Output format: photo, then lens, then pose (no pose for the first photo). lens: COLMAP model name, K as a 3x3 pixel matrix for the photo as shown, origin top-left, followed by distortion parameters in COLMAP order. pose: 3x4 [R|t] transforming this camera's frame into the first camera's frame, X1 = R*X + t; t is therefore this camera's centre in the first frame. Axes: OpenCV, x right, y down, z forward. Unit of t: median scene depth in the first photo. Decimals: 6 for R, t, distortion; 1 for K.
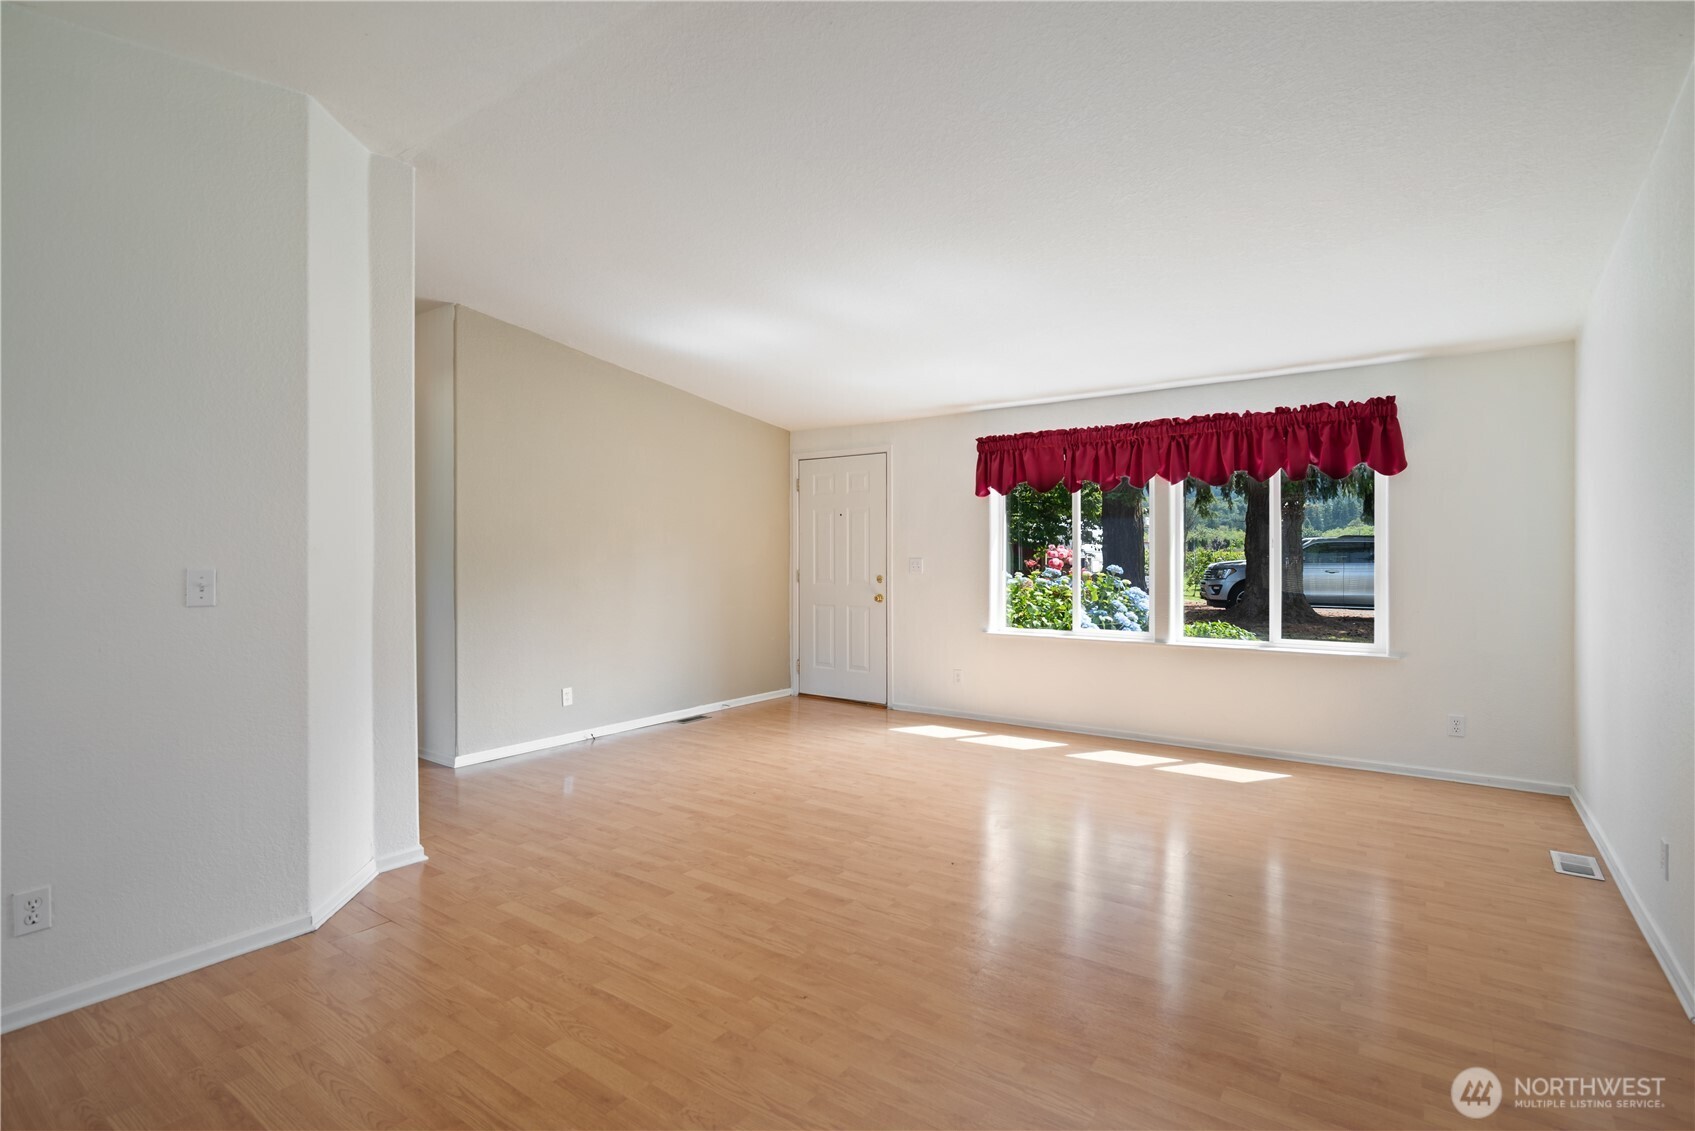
lens RADIAL K [[824.0, 0, 859.1], [0, 824.0, 557.6], [0, 0, 1]] dist [0.020480, -0.000032]
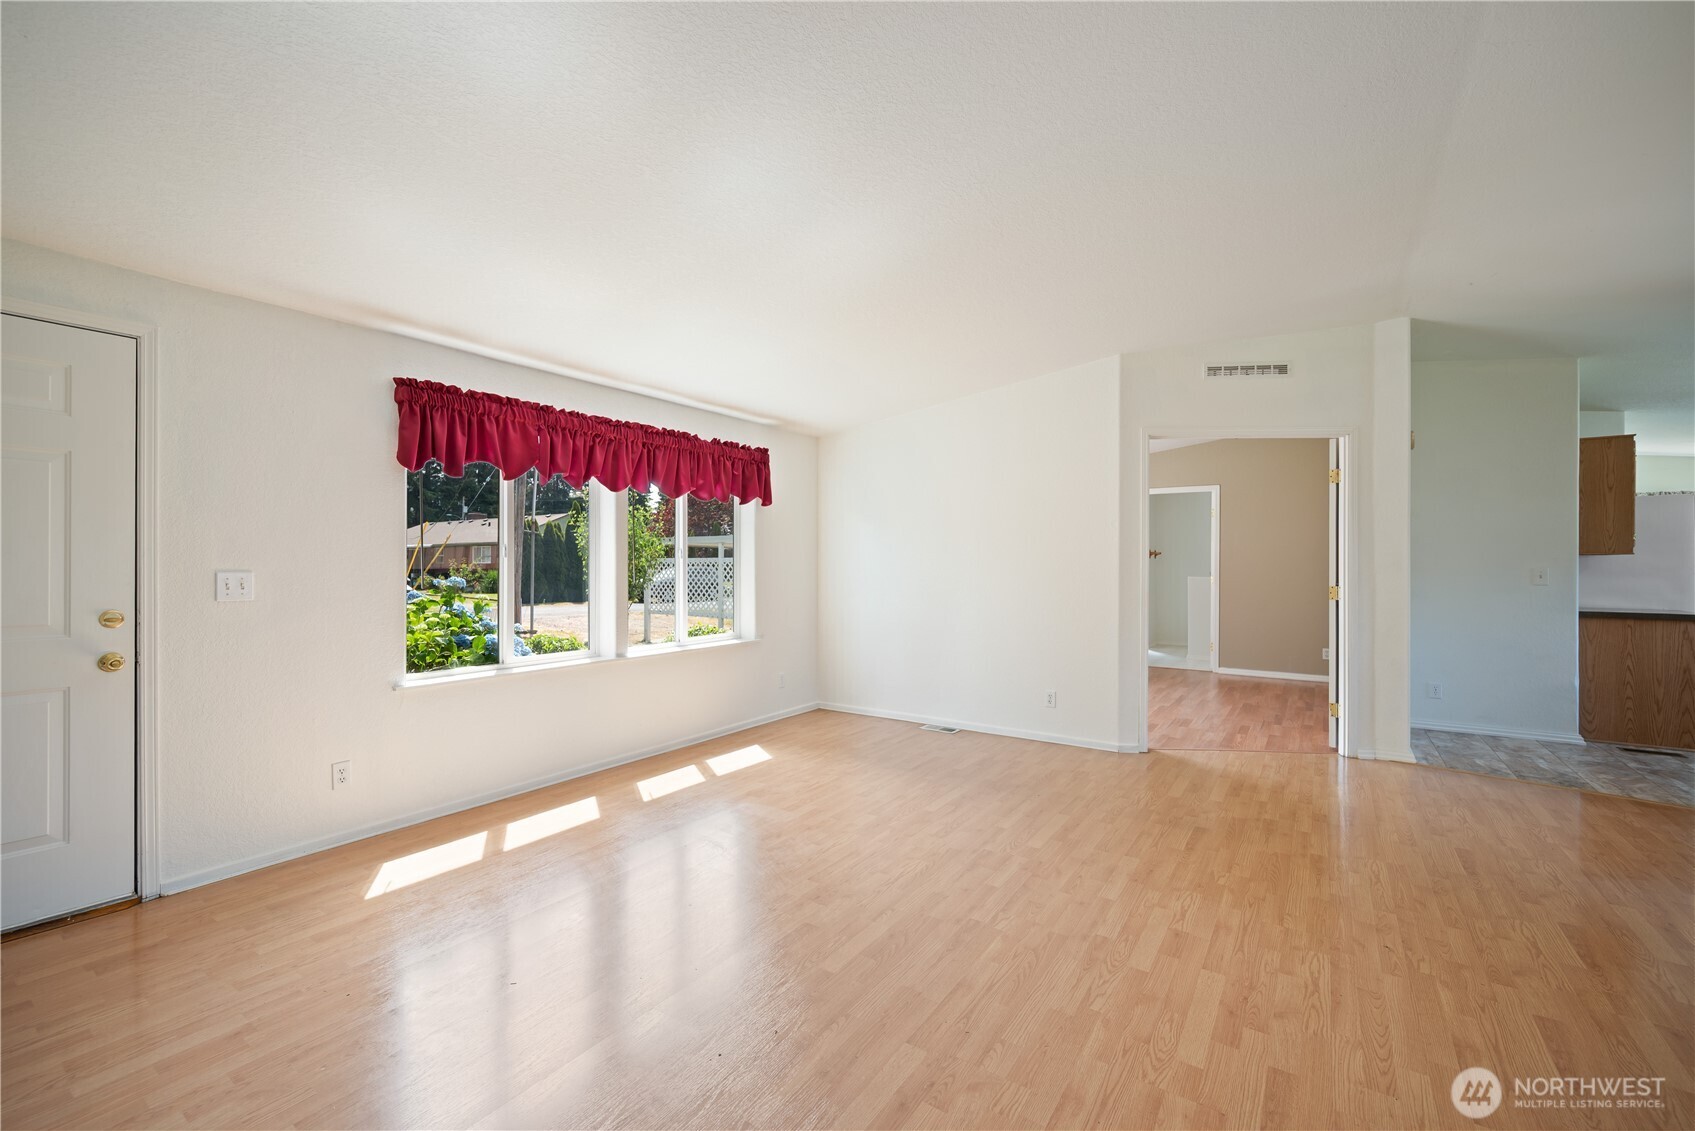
lens RADIAL K [[695.3, 0, 851.9], [0, 695.3, 563.3], [0, 0, 1]] dist [-0.001285, -0.000174]
pose [[-0.016505, 0.002433, 0.999861, -0.503844], [0.004068, 0.999989, -0.002366, -0.001961], [-0.999856, 0.004029, -0.016515, 0.868488]]
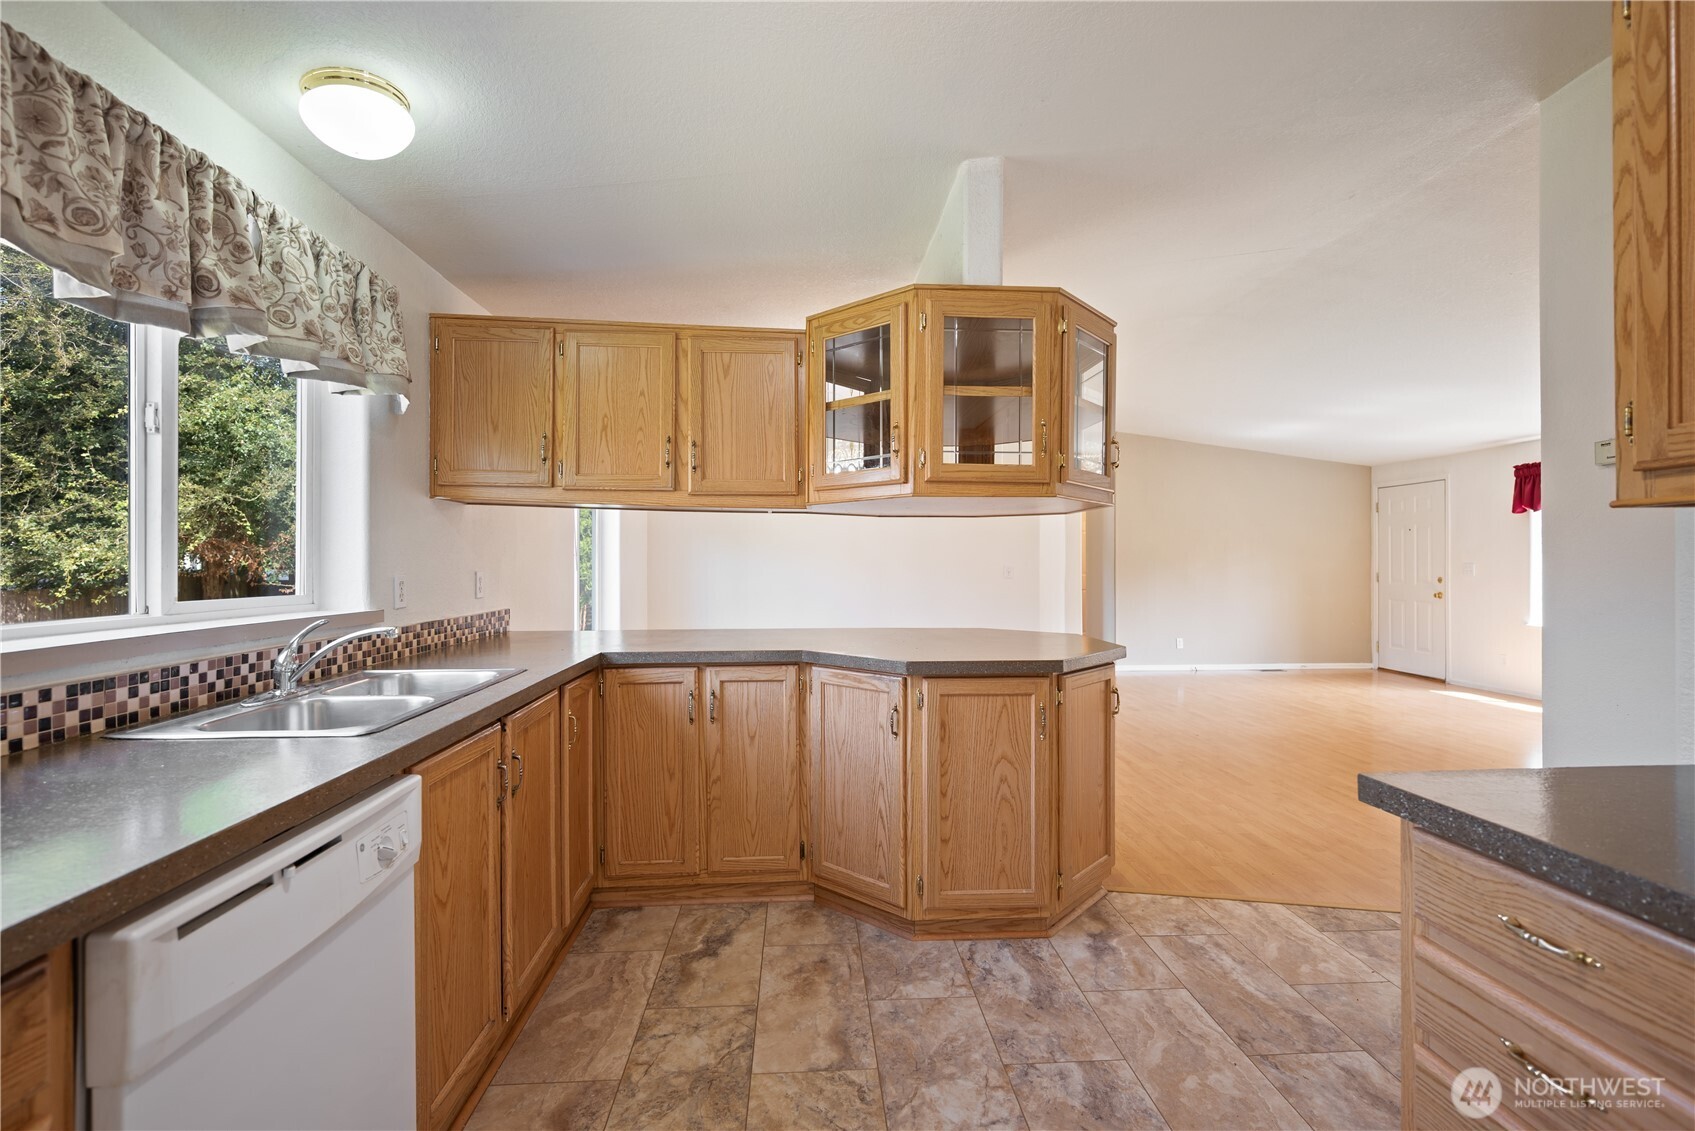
lens RADIAL K [[768.8, 0, 850.8], [0, 768.8, 564.2], [0, 0, 1]] dist [-0.002962, -0.000724]
pose [[0.624118, 0.001044, -0.781329, 0.542178], [-0.003190, 0.999994, -0.001212, 0.008122], [0.781323, 0.003249, 0.624118, -0.622920]]
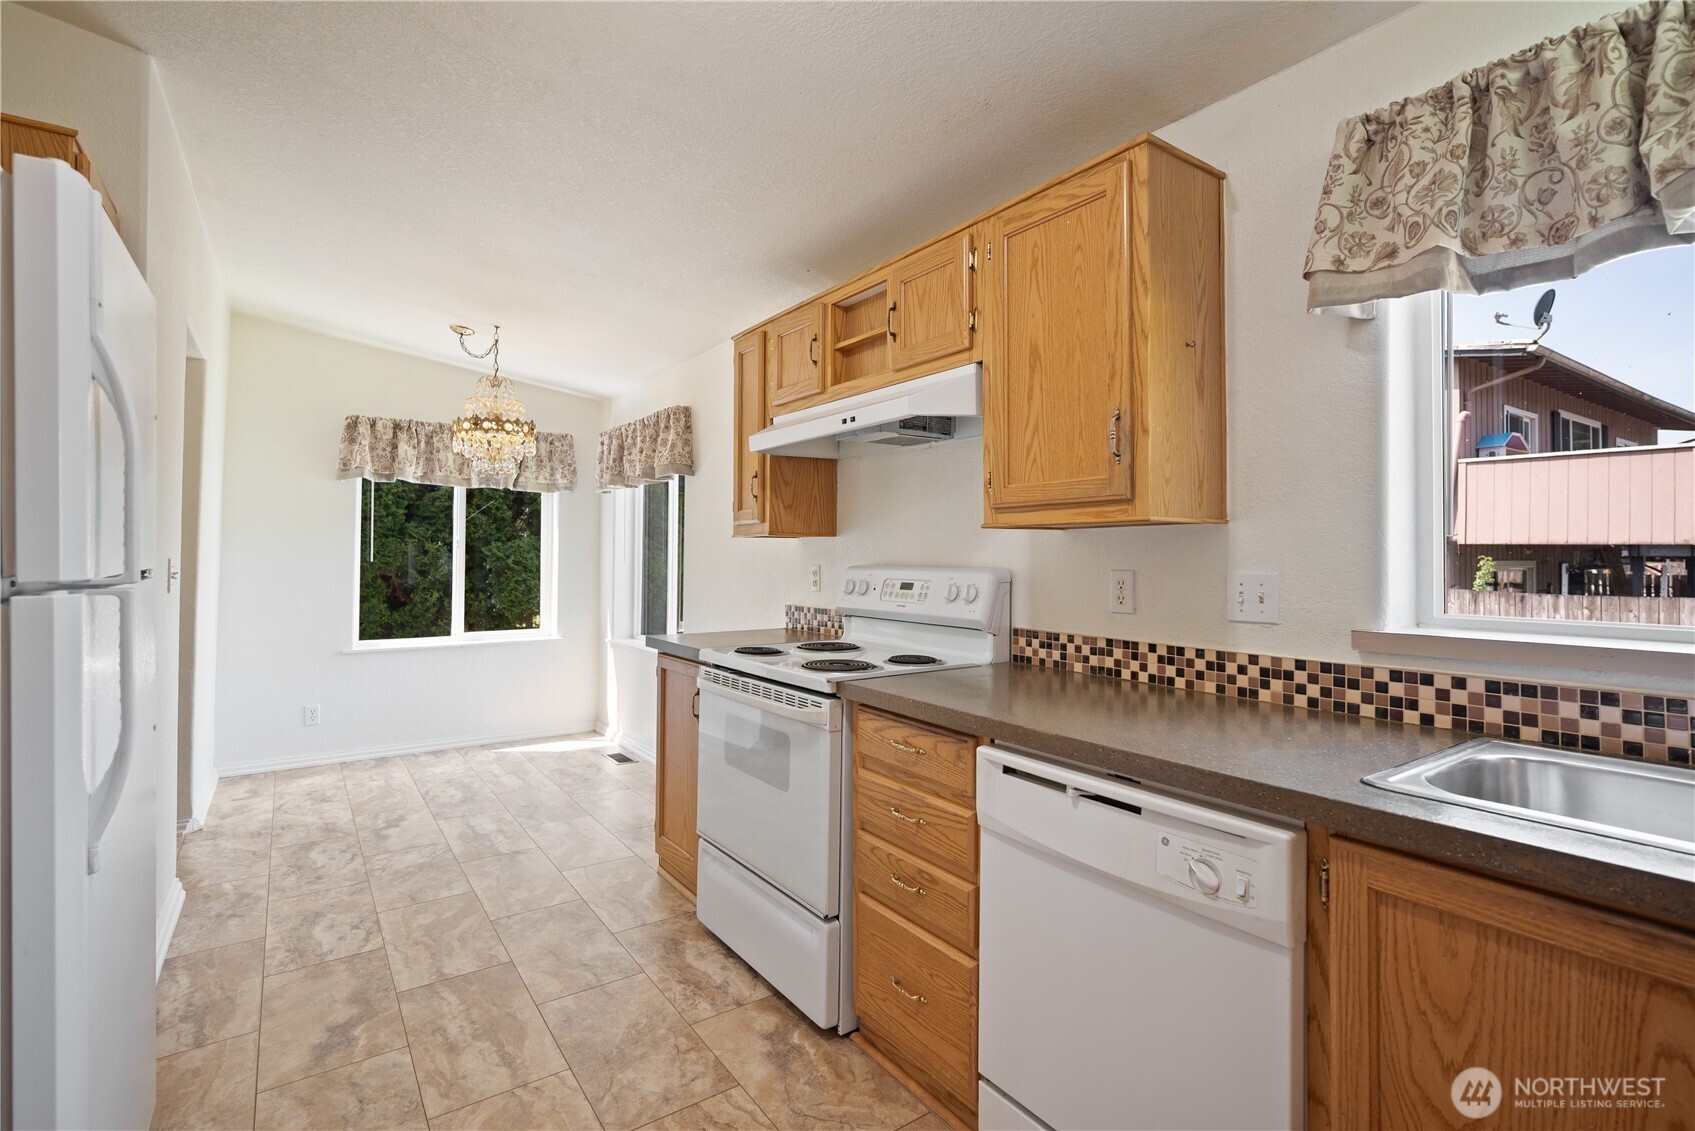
lens RADIAL K [[768.8, 0, 852.8], [0, 768.8, 549.5], [0, 0, 1]] dist [-0.002962, -0.000724]
pose [[-0.942410, 0.000070, 0.334459, 0.253910], [-0.000796, 0.999997, -0.002451, 0.006117], [-0.334458, -0.002576, -0.942407, -0.314366]]
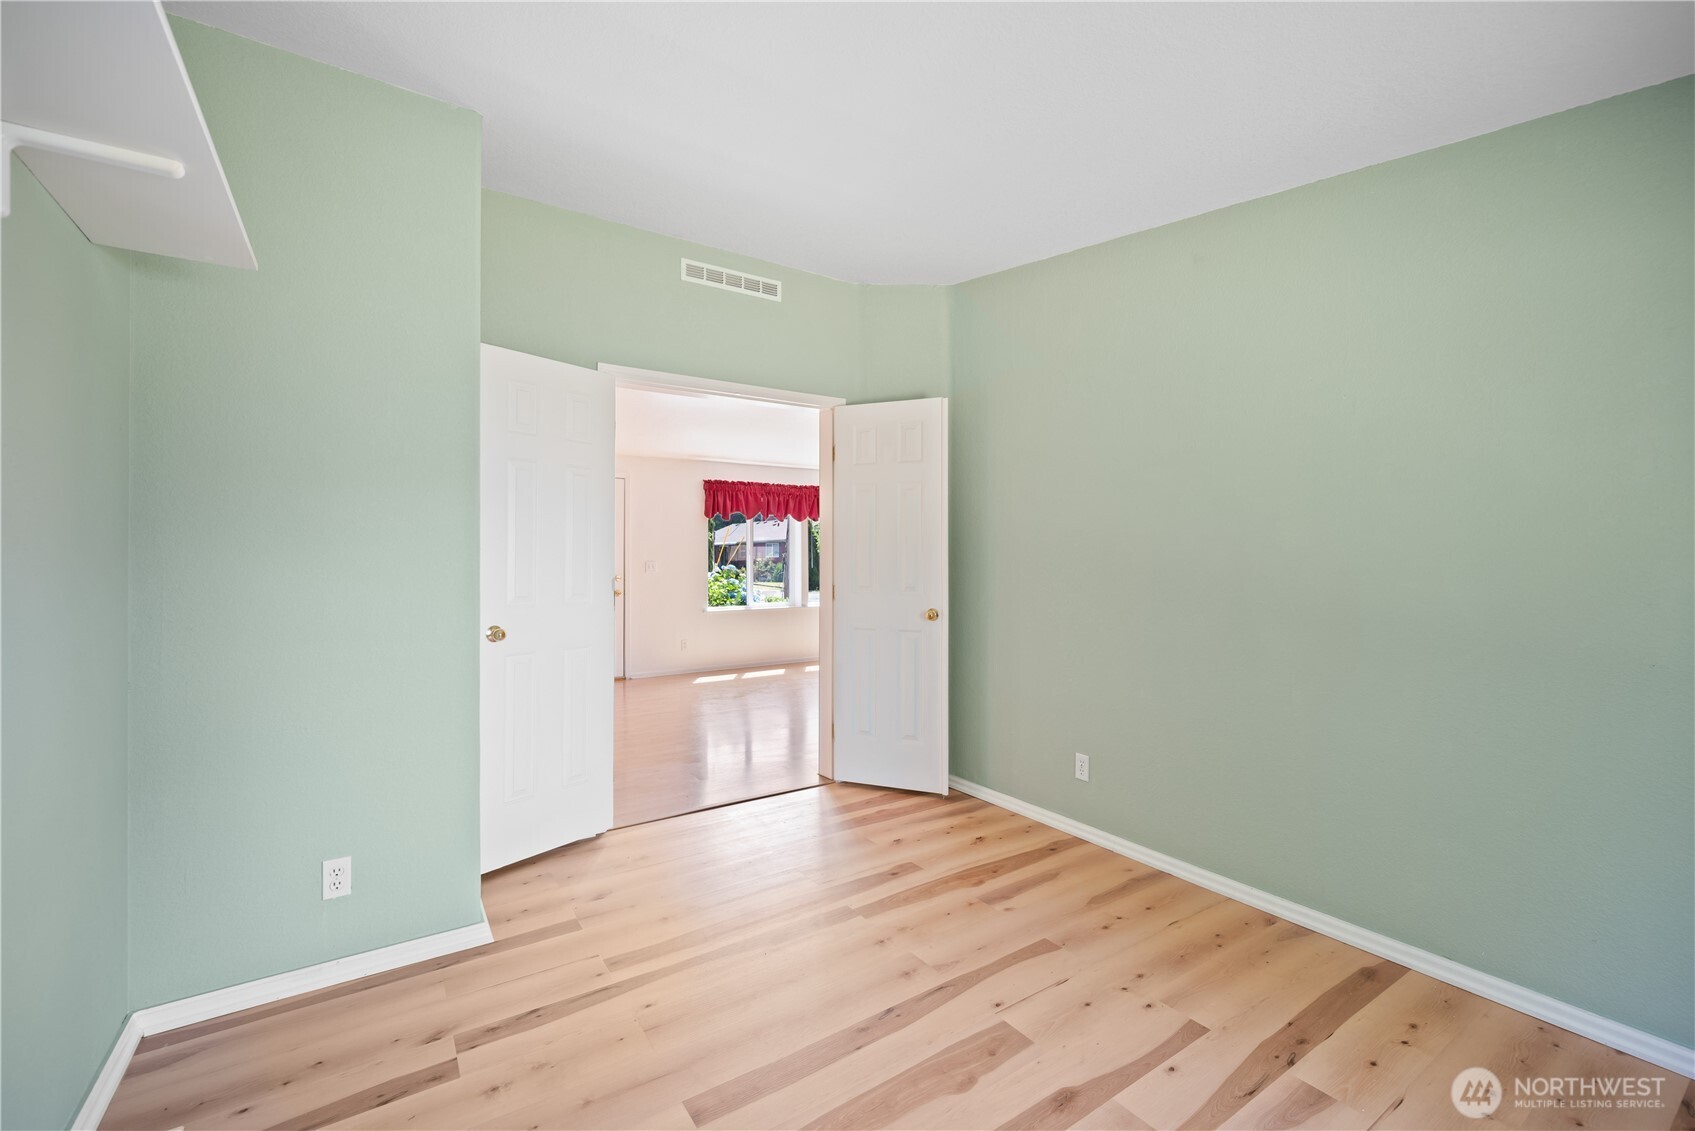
lens RADIAL K [[695.3, 0, 857.7], [0, 695.3, 557.3], [0, 0, 1]] dist [-0.001285, -0.000174]
pose [[0.351691, 0.001027, 0.936116, -1.204379], [0.005716, 0.999978, -0.003245, 0.000419], [-0.936099, 0.006492, 0.351677, 0.400564]]
